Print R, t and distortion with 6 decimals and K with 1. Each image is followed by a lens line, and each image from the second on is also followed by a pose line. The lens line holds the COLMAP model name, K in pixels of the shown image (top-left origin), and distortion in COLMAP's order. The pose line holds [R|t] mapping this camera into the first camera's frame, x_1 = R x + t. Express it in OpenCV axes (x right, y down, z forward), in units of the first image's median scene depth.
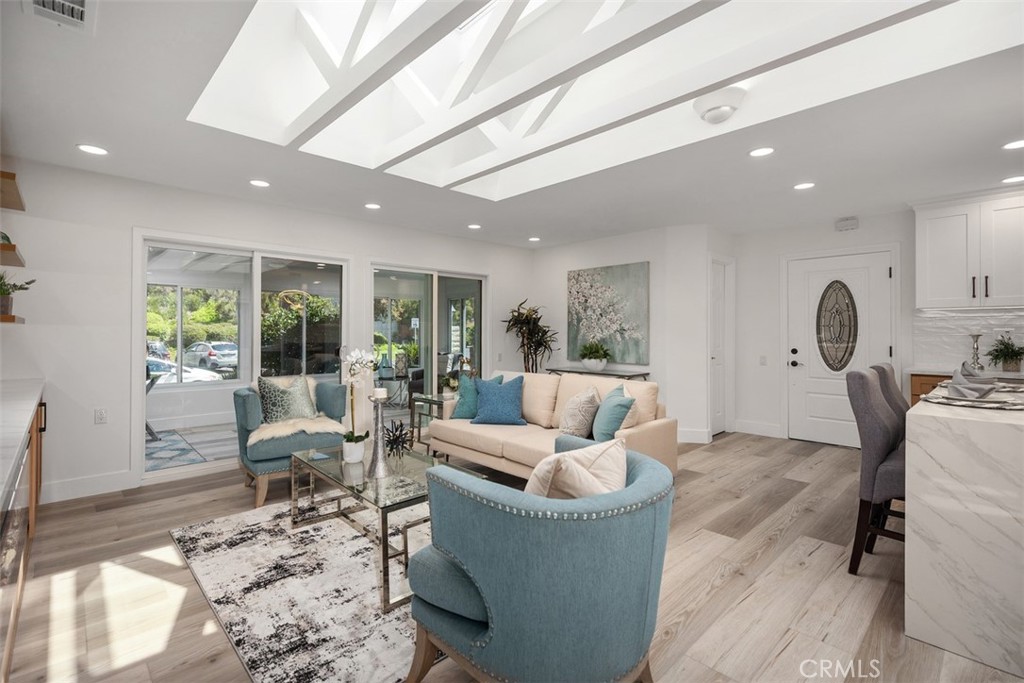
lens RADIAL K [[468.1, 0, 506.7], [0, 468.1, 336.9], [0, 0, 1]] dist [0.006432, 0.000097]
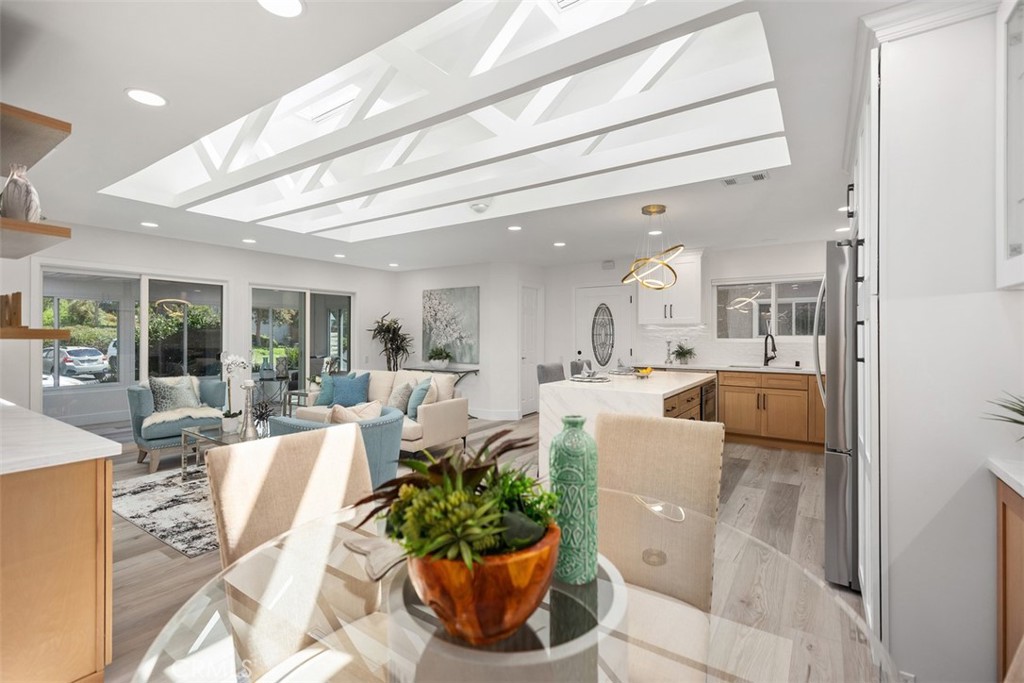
lens RADIAL K [[468.1, 0, 510.9], [0, 468.1, 338.4], [0, 0, 1]] dist [0.006432, 0.000097]
pose [[0.978301, -0.002167, 0.207175, 0.117684], [0.002512, 0.999996, -0.001401, -0.010359], [-0.207171, 0.001891, 0.978303, -0.317702]]
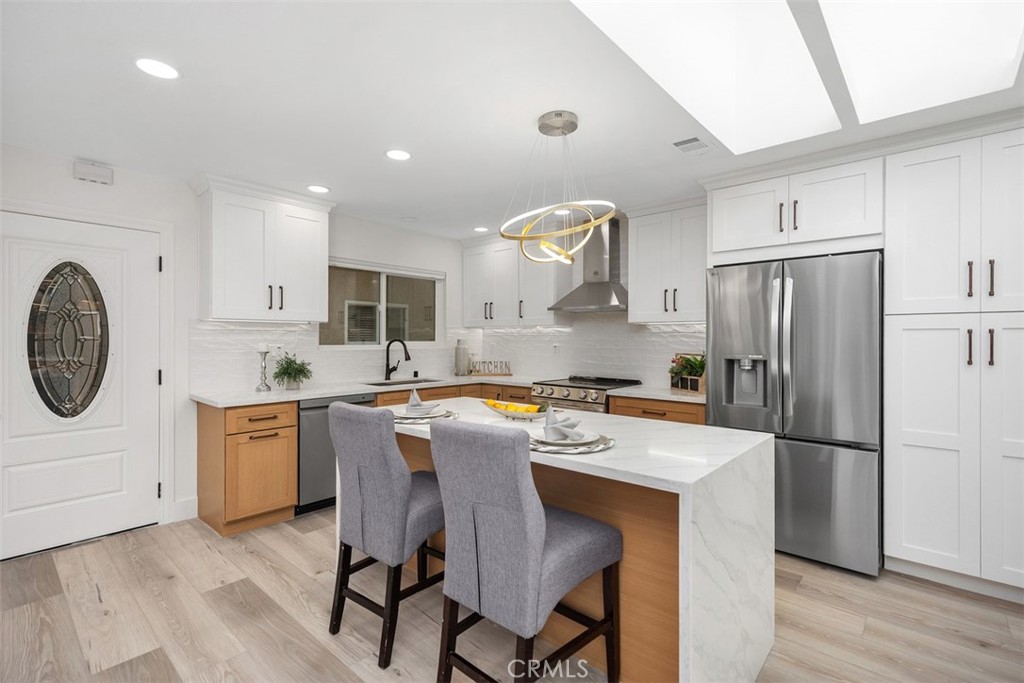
lens RADIAL K [[468.1, 0, 511.0], [0, 468.1, 340.0], [0, 0, 1]] dist [0.006432, 0.000097]
pose [[-0.081205, -0.000897, 0.996697, 0.068533], [0.008765, 0.999960, 0.001614, -0.017677], [-0.996659, 0.008867, -0.081194, 0.463035]]
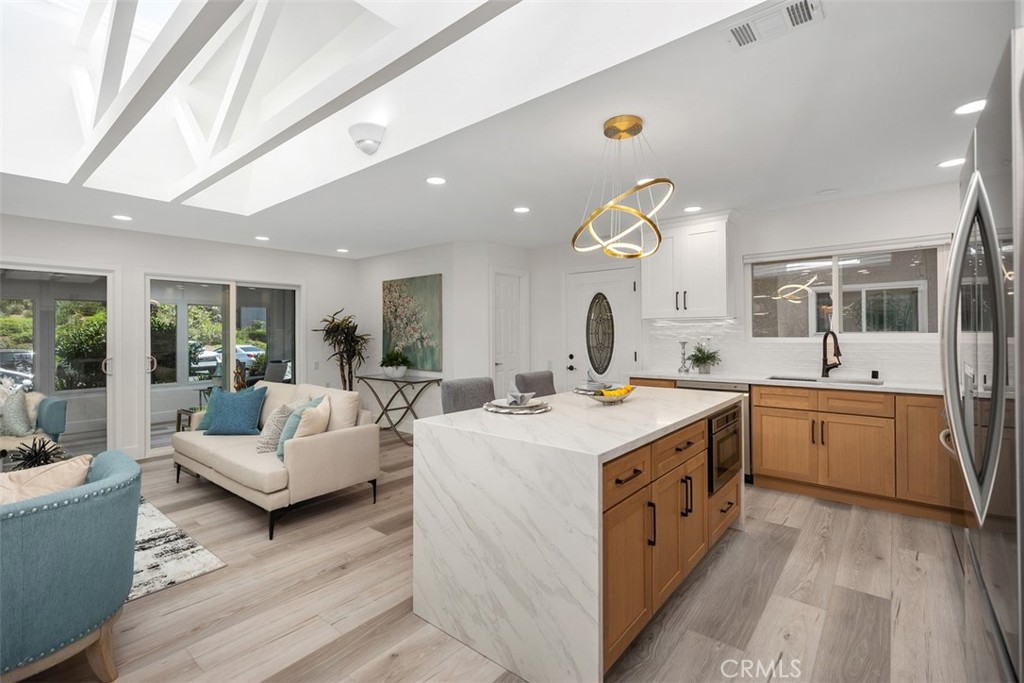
lens RADIAL K [[468.1, 0, 511.5], [0, 468.1, 332.8], [0, 0, 1]] dist [0.006432, 0.000097]
pose [[0.993606, -0.008580, 0.112573, 0.341925], [0.009997, 0.999878, -0.012035, -0.013127], [-0.112456, 0.013083, 0.993571, -0.063356]]
